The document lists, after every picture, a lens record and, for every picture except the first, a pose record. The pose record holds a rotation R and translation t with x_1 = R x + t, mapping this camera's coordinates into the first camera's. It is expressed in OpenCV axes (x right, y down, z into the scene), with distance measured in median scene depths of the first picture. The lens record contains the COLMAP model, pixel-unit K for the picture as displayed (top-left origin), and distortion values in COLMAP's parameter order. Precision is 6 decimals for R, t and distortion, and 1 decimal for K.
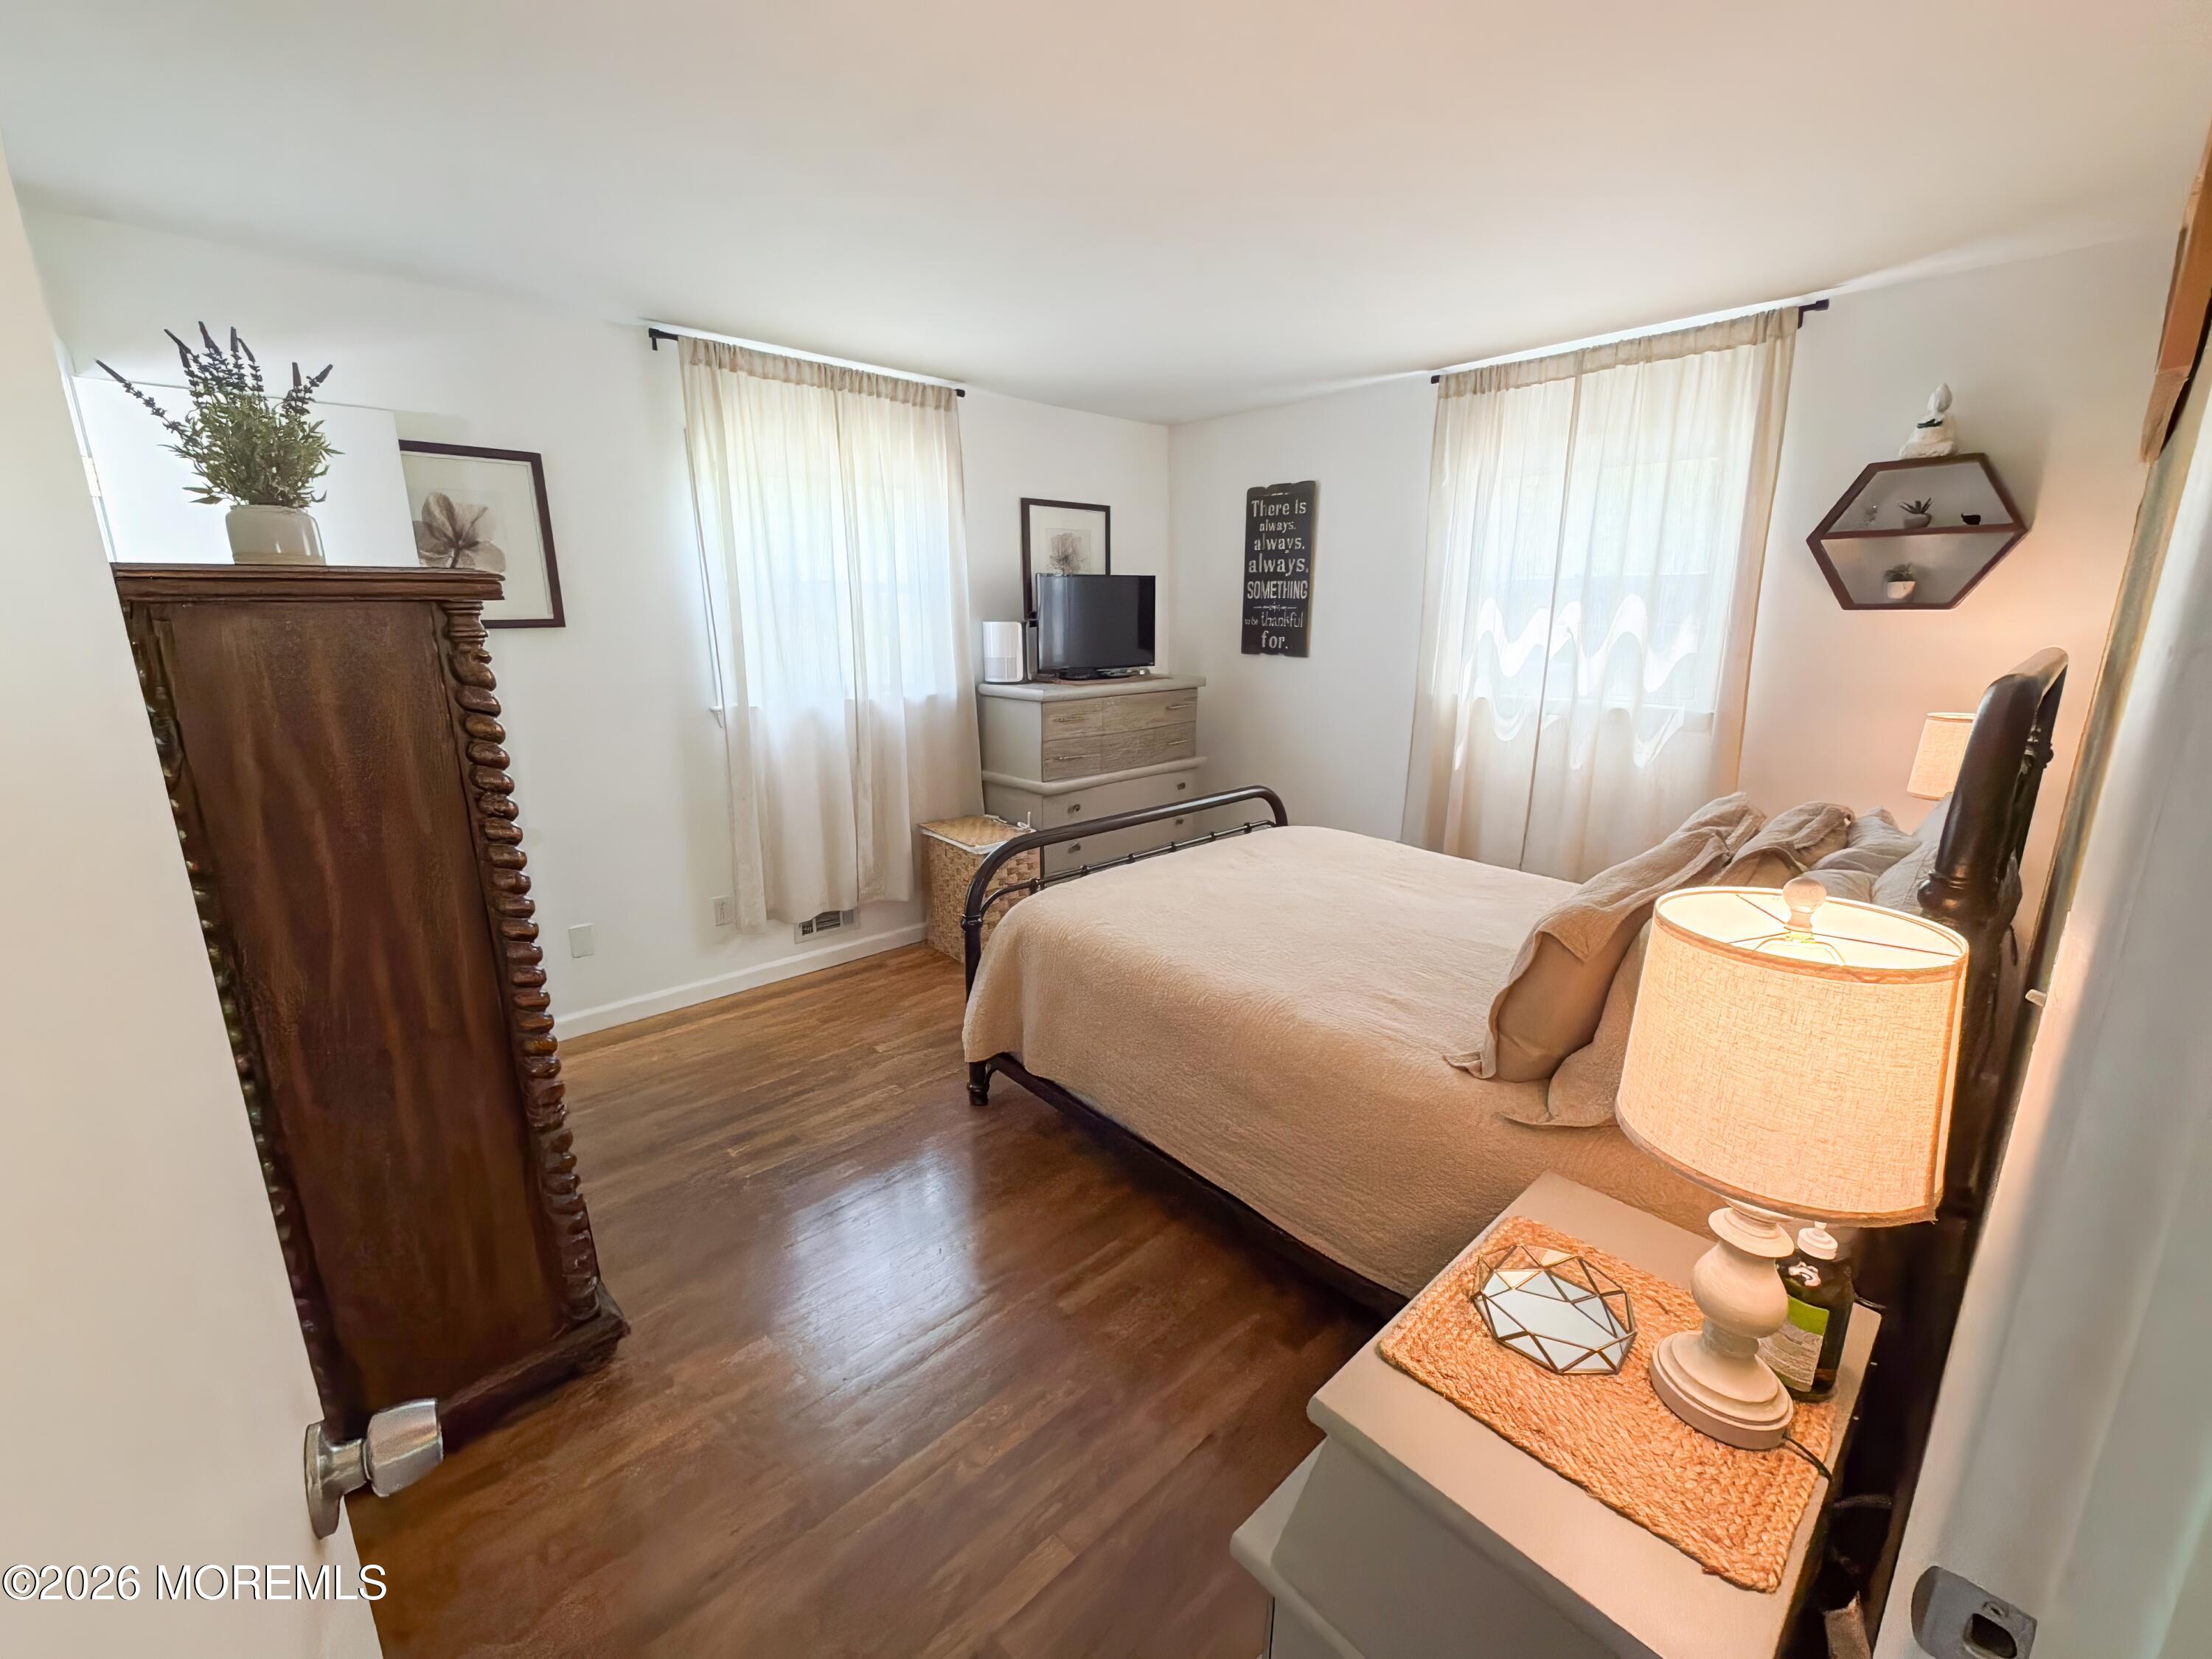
lens RADIAL K [[895.2, 0, 1108.8], [0, 895.2, 828.6], [0, 0, 1]] dist [0.002554, -0.000492]
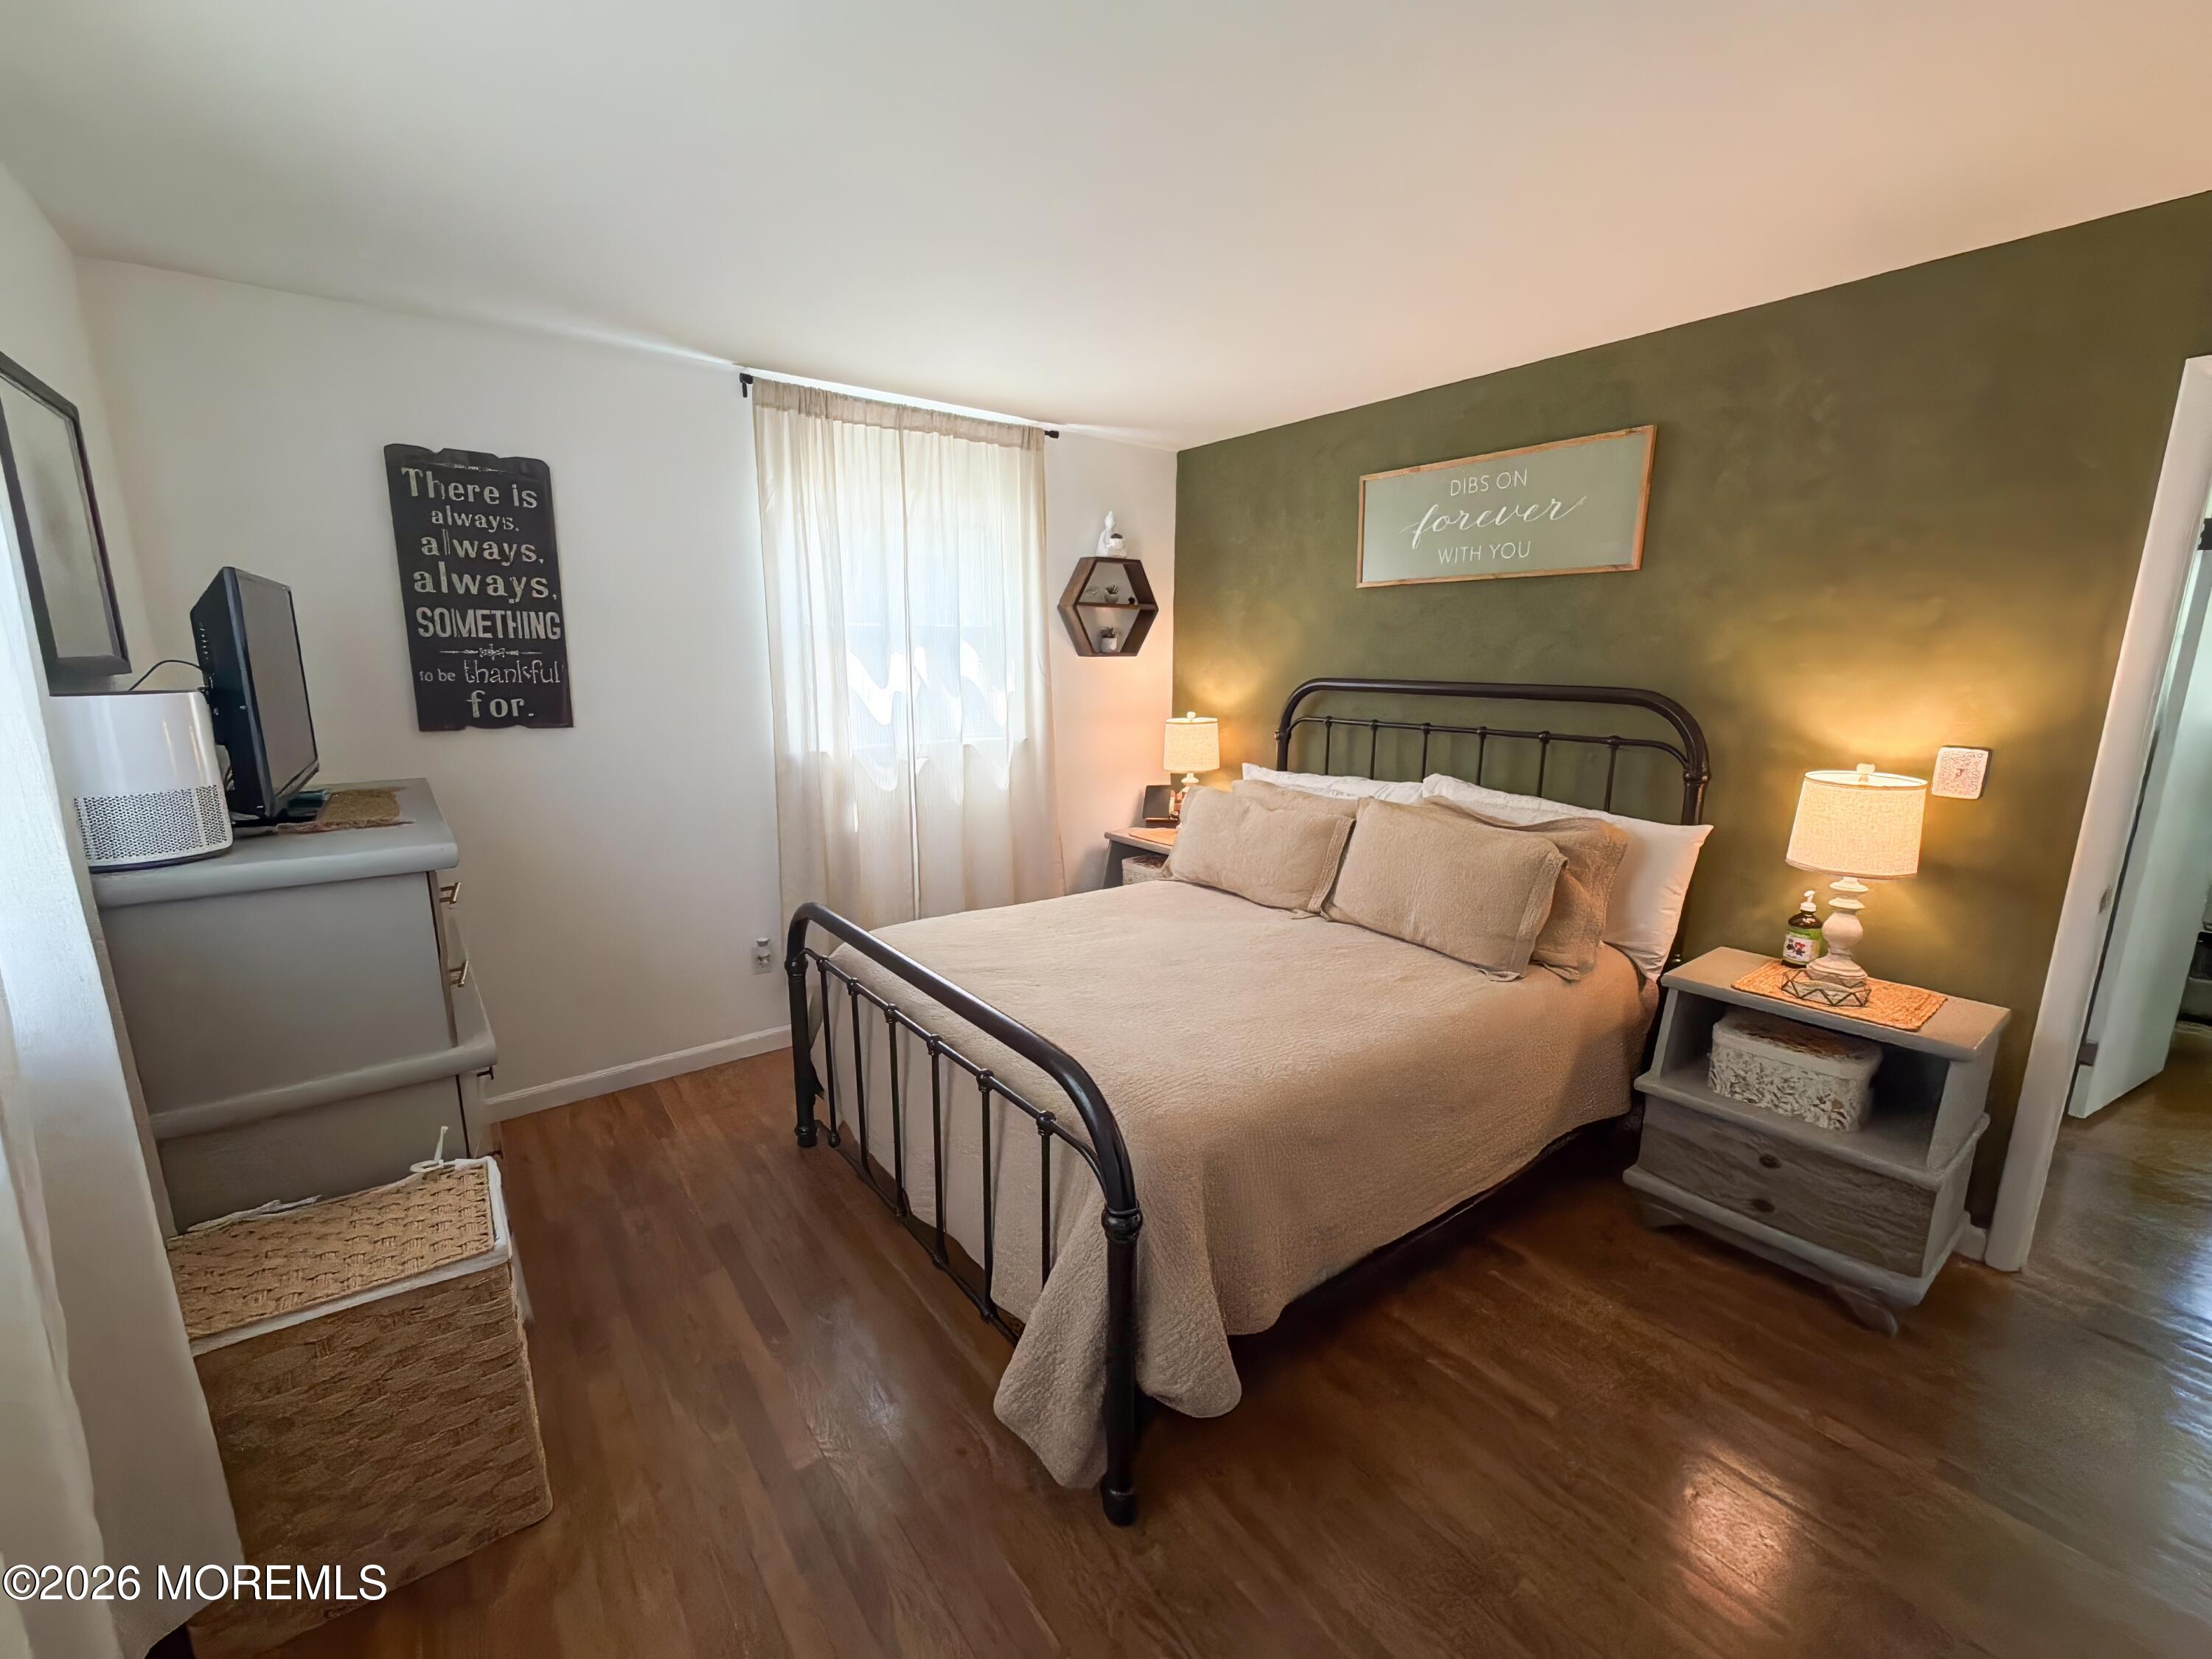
lens RADIAL K [[895.2, 0, 1103.0], [0, 895.2, 832.0], [0, 0, 1]] dist [0.002554, -0.000492]
pose [[0.104822, -0.194849, 0.975216, -0.406188], [0.232970, 0.958143, 0.166397, -0.137868], [-0.966818, 0.209754, 0.145829, 0.548184]]
